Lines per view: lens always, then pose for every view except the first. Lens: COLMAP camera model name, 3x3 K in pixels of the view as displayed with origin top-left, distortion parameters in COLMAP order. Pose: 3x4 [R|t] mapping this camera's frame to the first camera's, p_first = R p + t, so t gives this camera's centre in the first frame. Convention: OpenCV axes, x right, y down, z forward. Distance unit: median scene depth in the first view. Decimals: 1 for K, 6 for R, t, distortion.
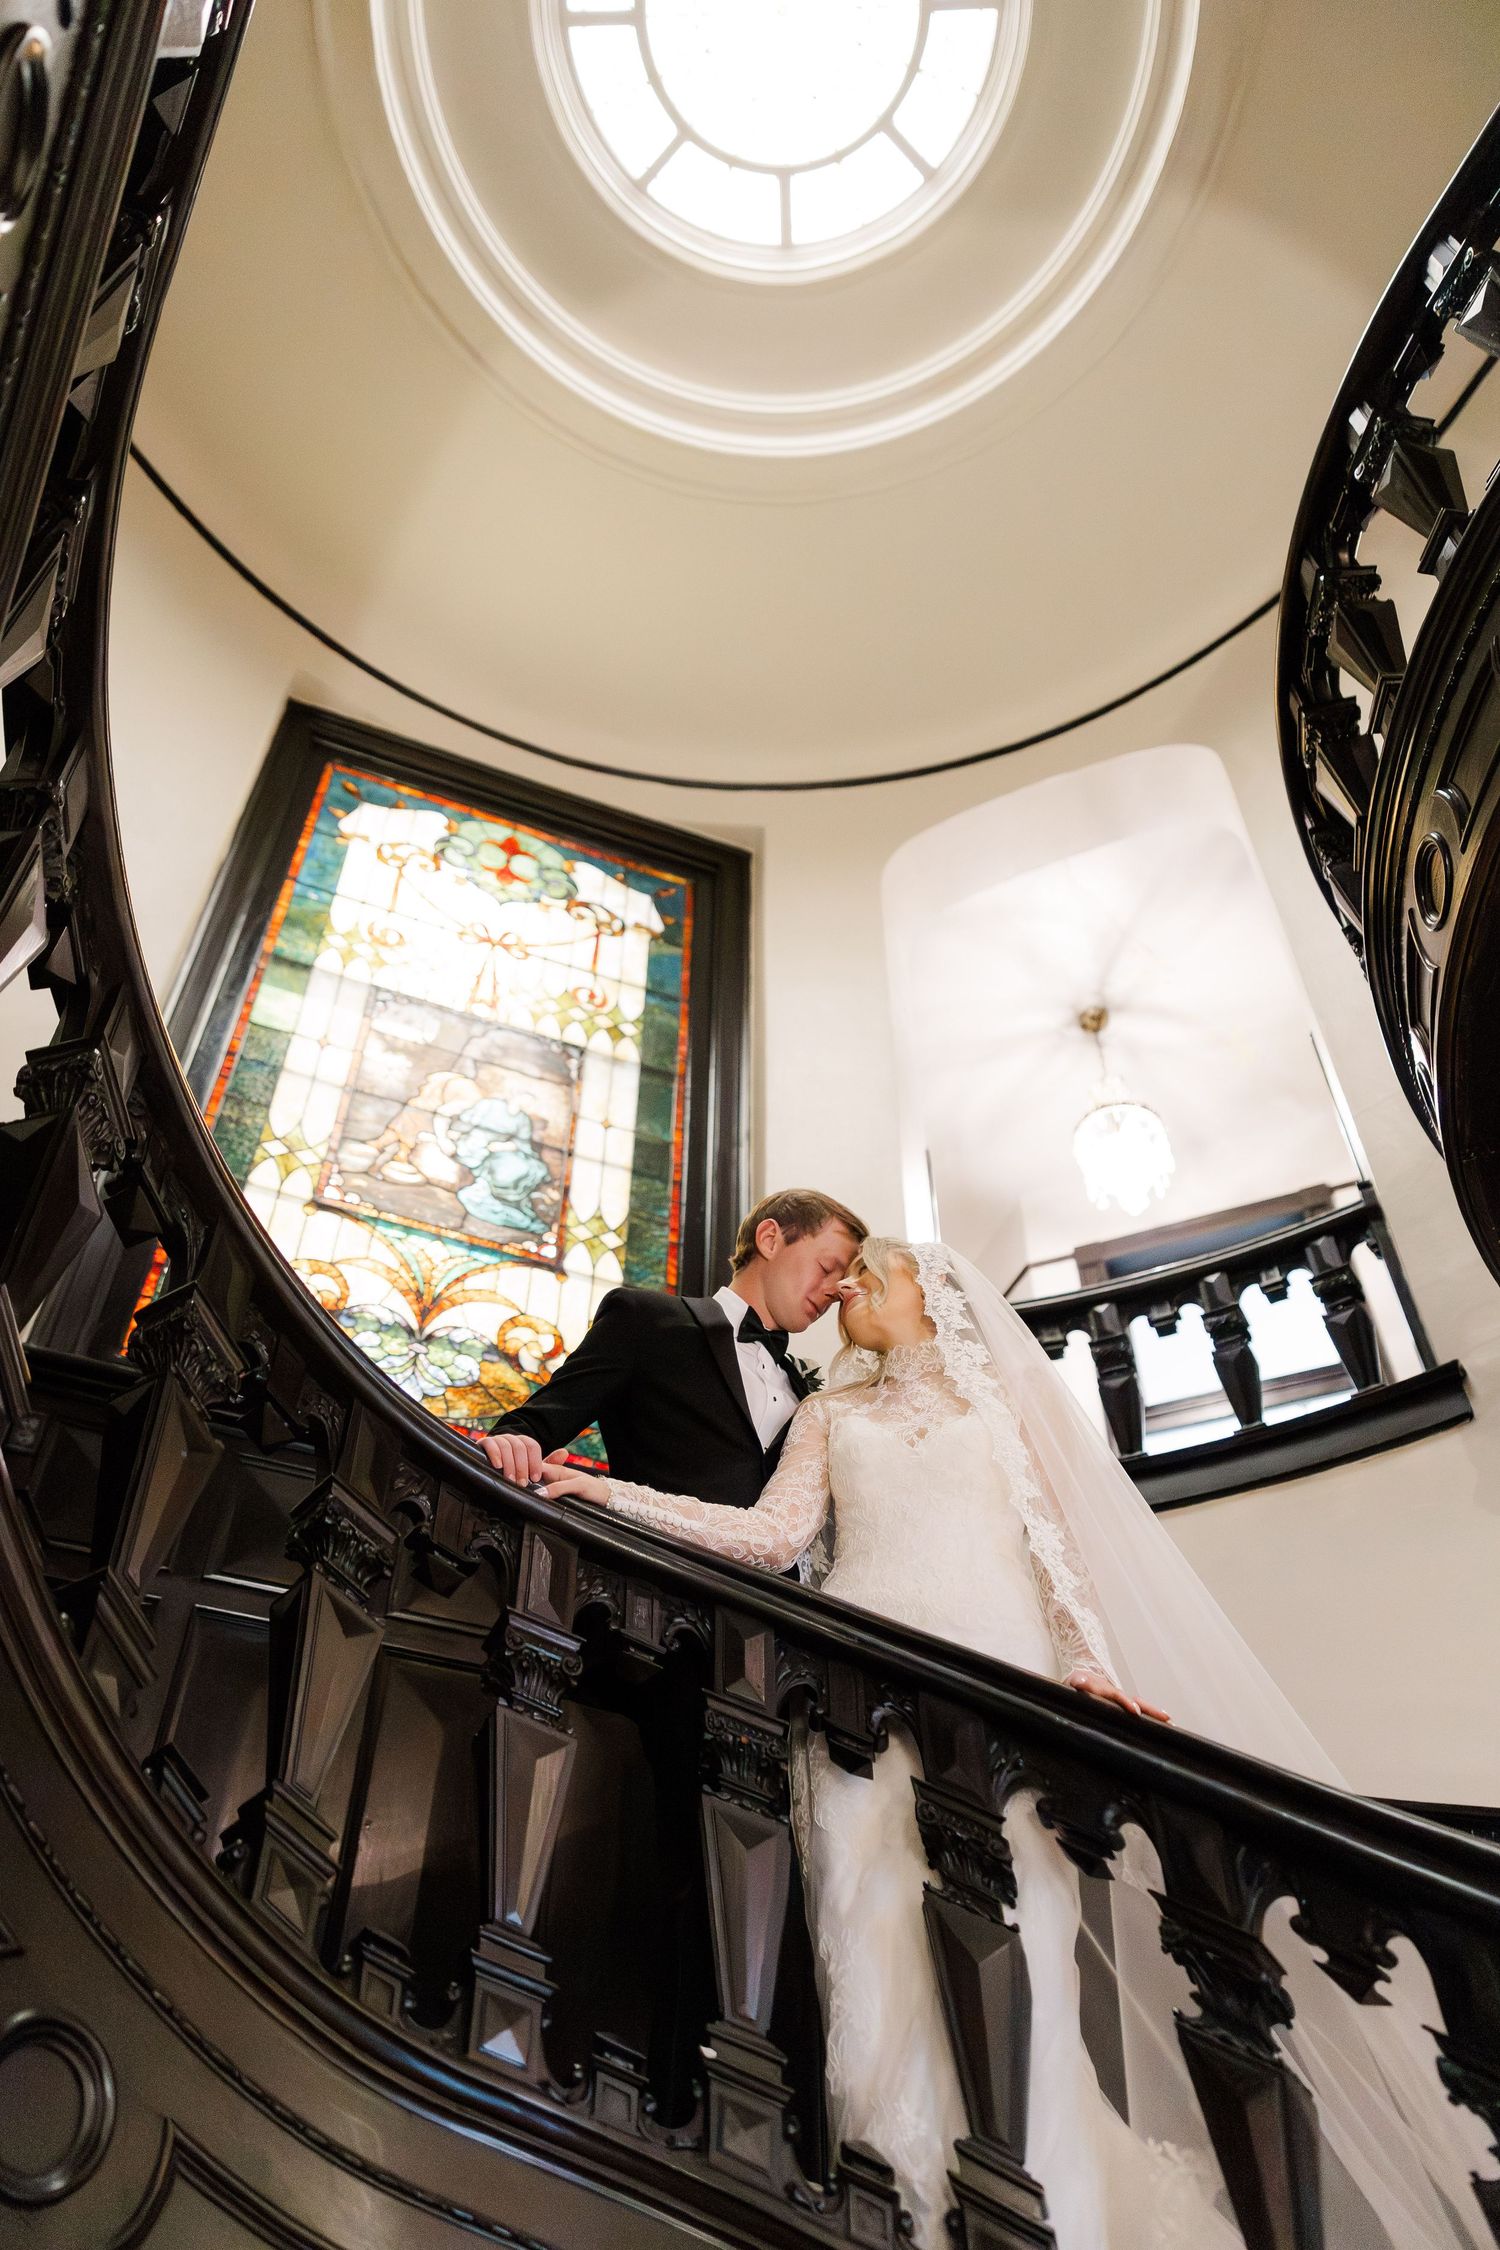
lens RADIAL K [[1746.0, 0, 750.0], [0, 1746.0, 1125.0], [0, 0, 1]] dist [0.002393, 0.001414]
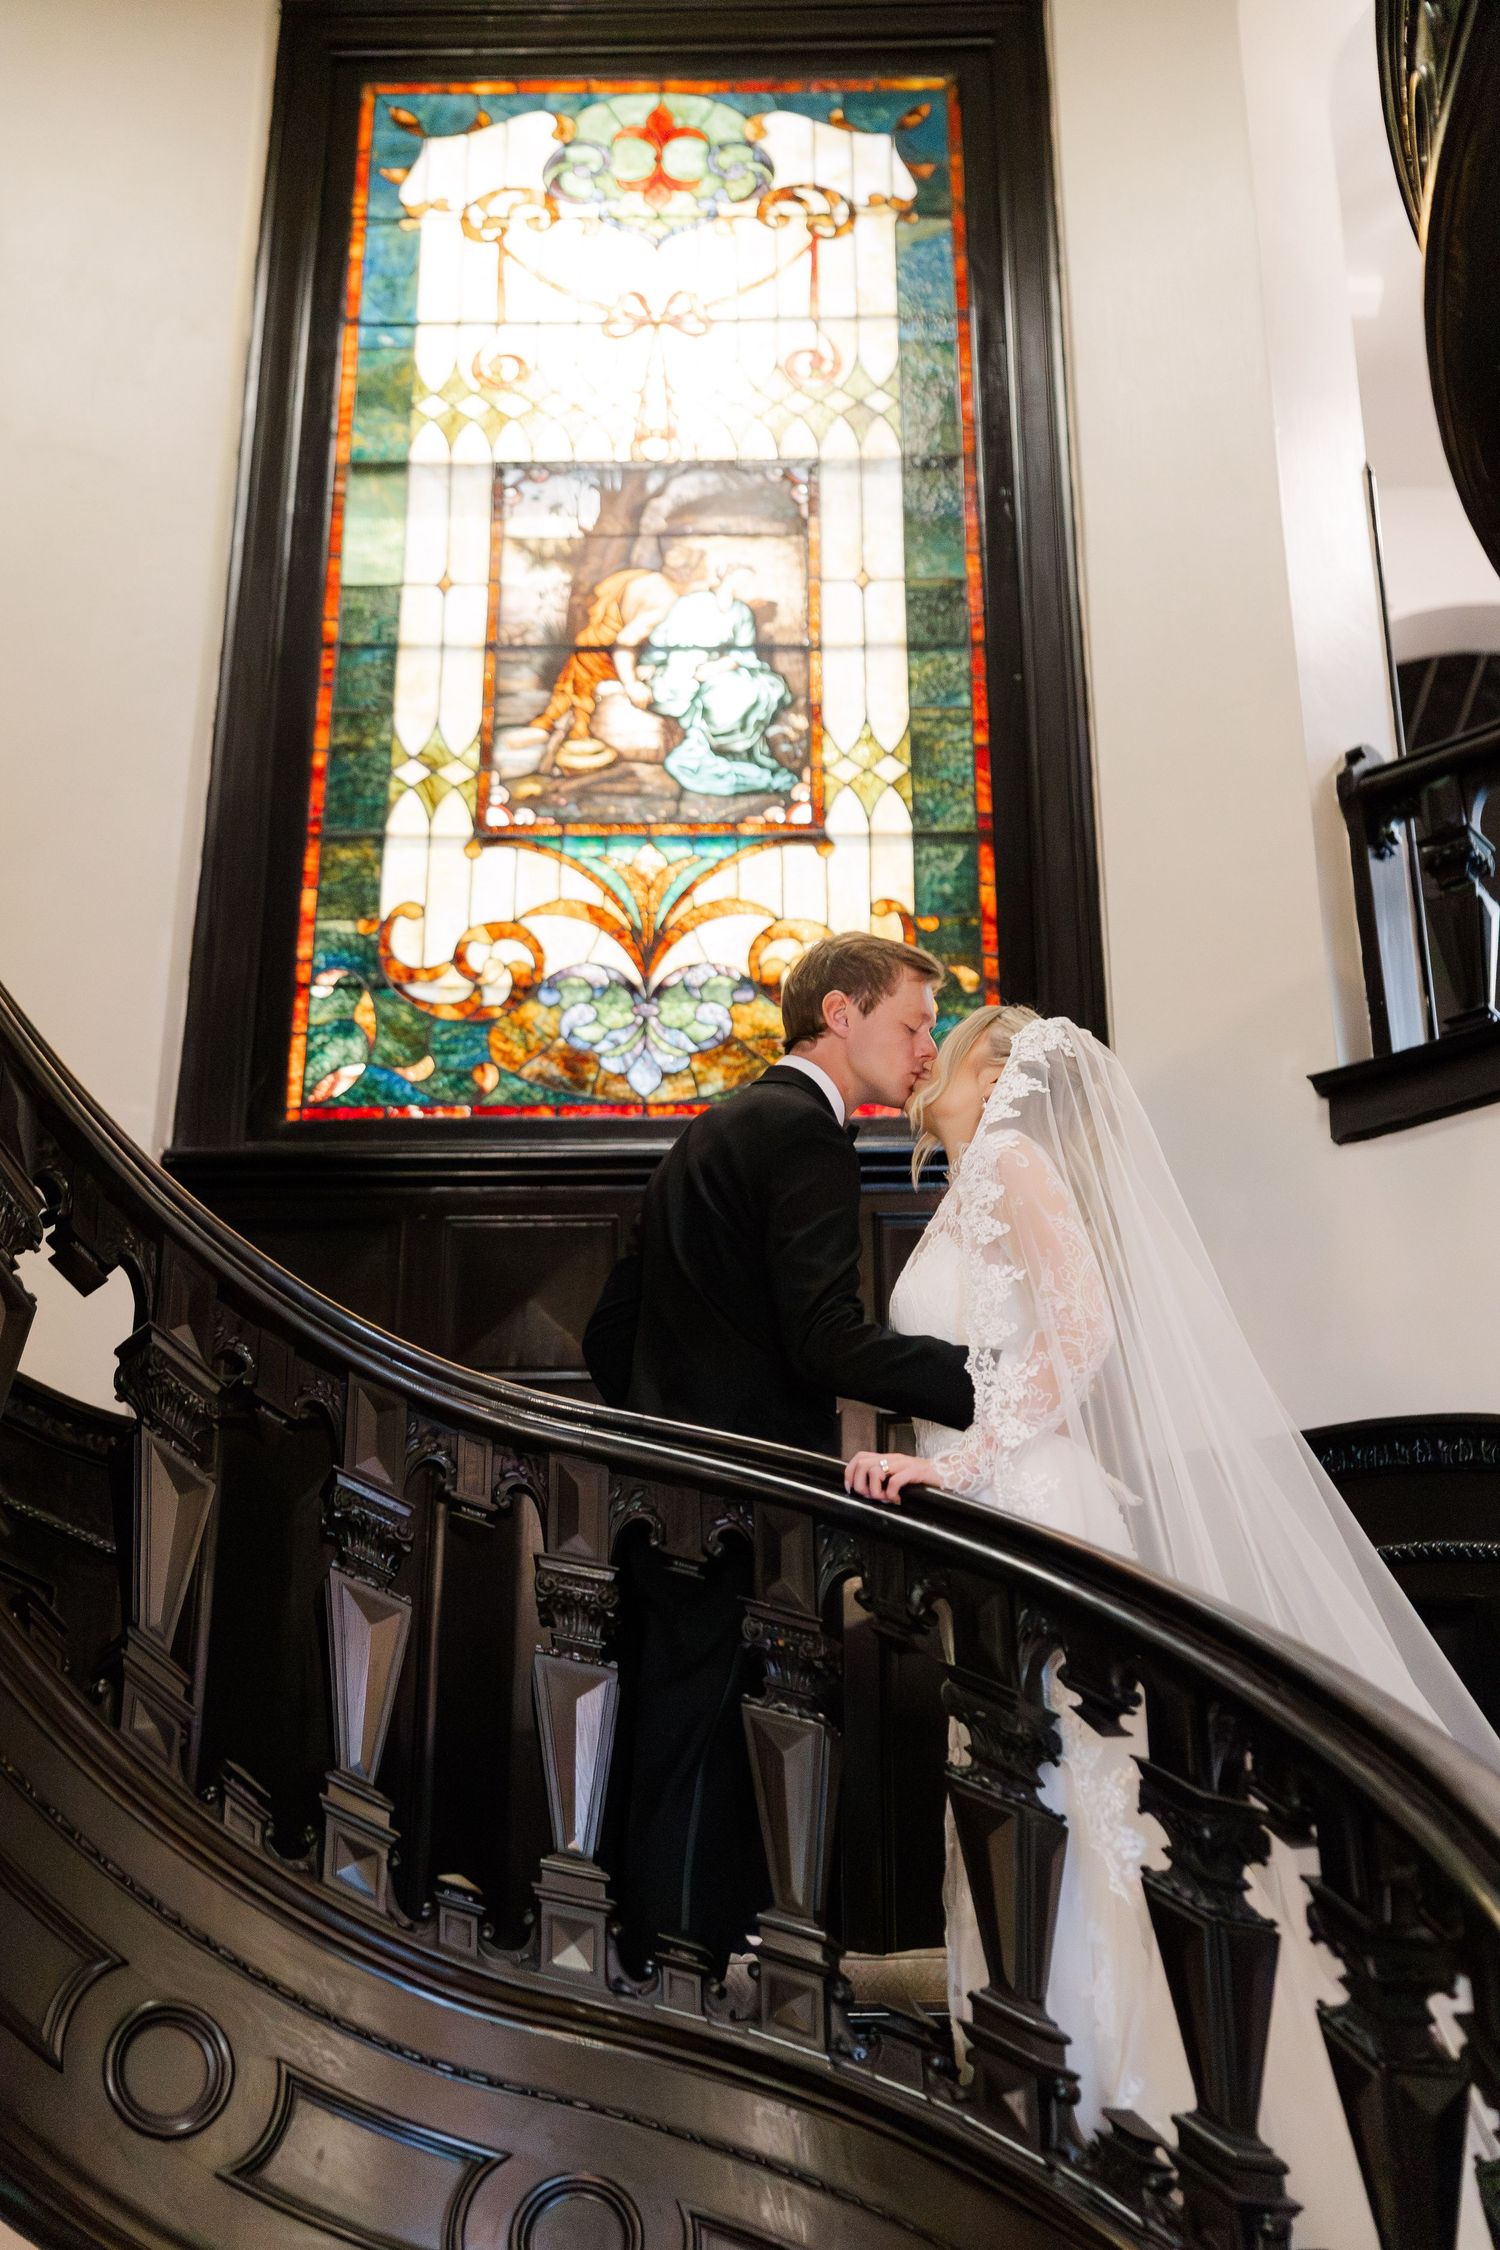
lens RADIAL K [[3226.8, 0, 750.0], [0, 3226.8, 1125.0], [0, 0, 1]] dist [-0.008100, 0.037438]
pose [[0.924255, -0.182544, -0.335306, 0.274362], [0.285258, 0.913920, 0.288753, -0.191667], [0.253733, -0.362530, 0.896767, -0.231215]]
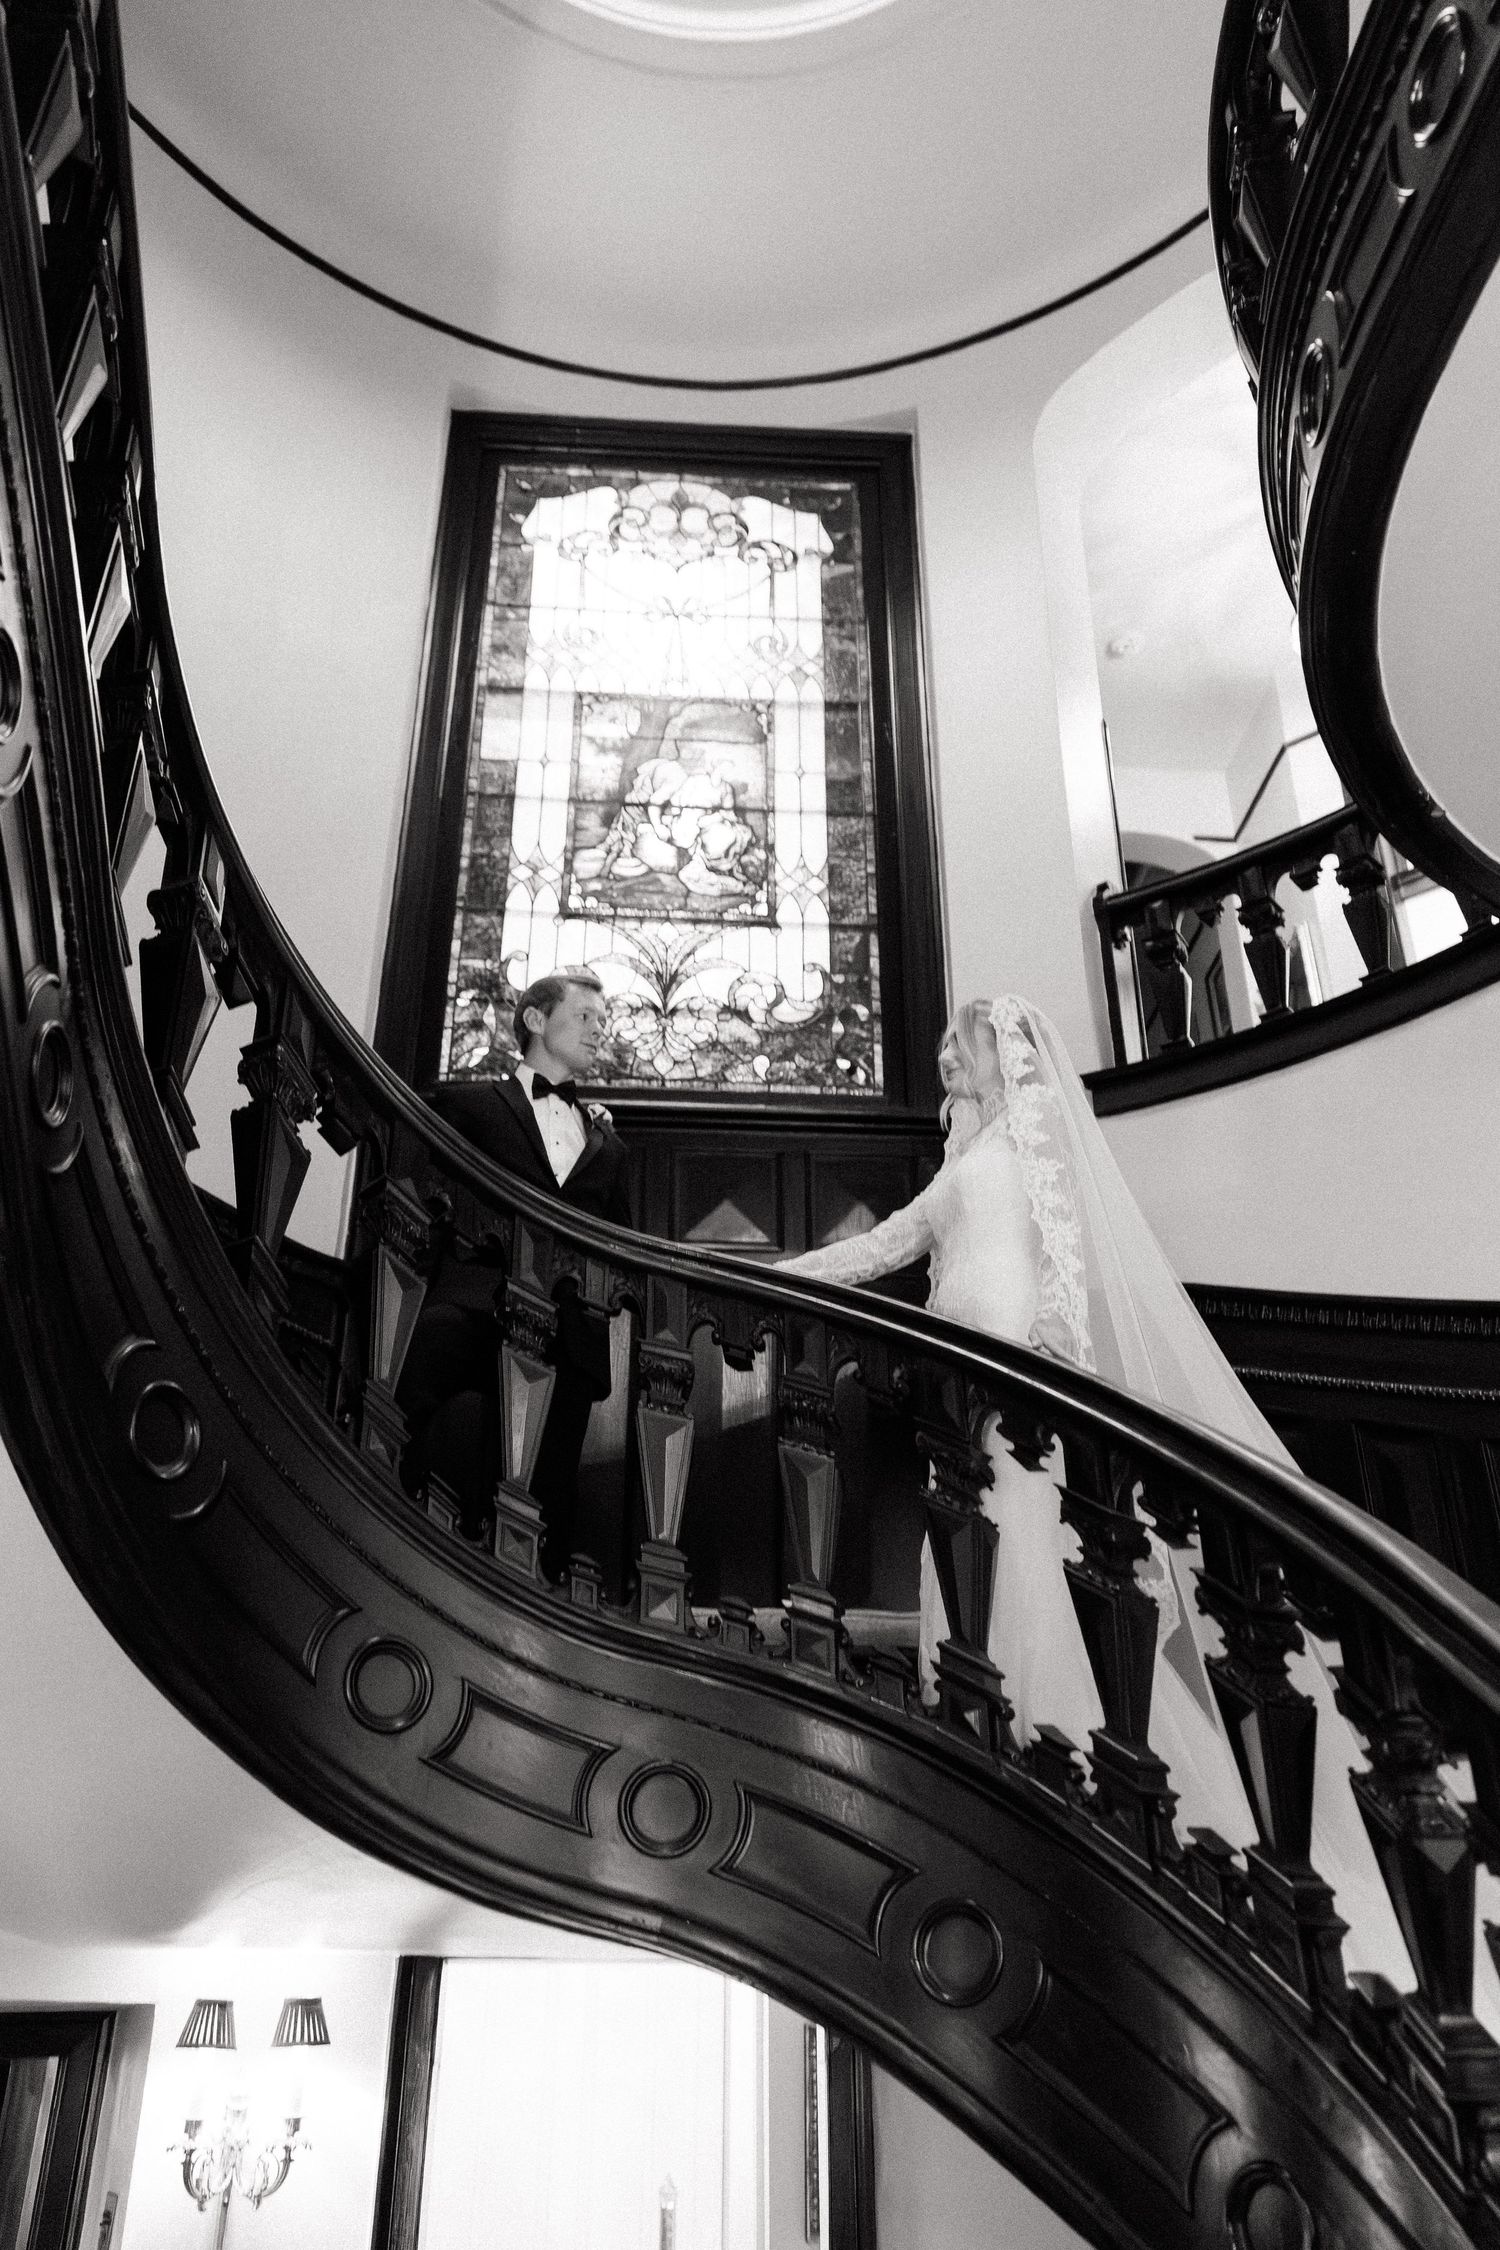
lens RADIAL K [[1762.1, 0, 750.0], [0, 1762.1, 1125.0], [0, 0, 1]] dist [0.001685, 0.000296]
pose [[0.952031, -0.149104, -0.267218, 0.164420], [0.227519, 0.928868, 0.292299, -0.135017], [0.204627, -0.339075, 0.918235, -0.131526]]
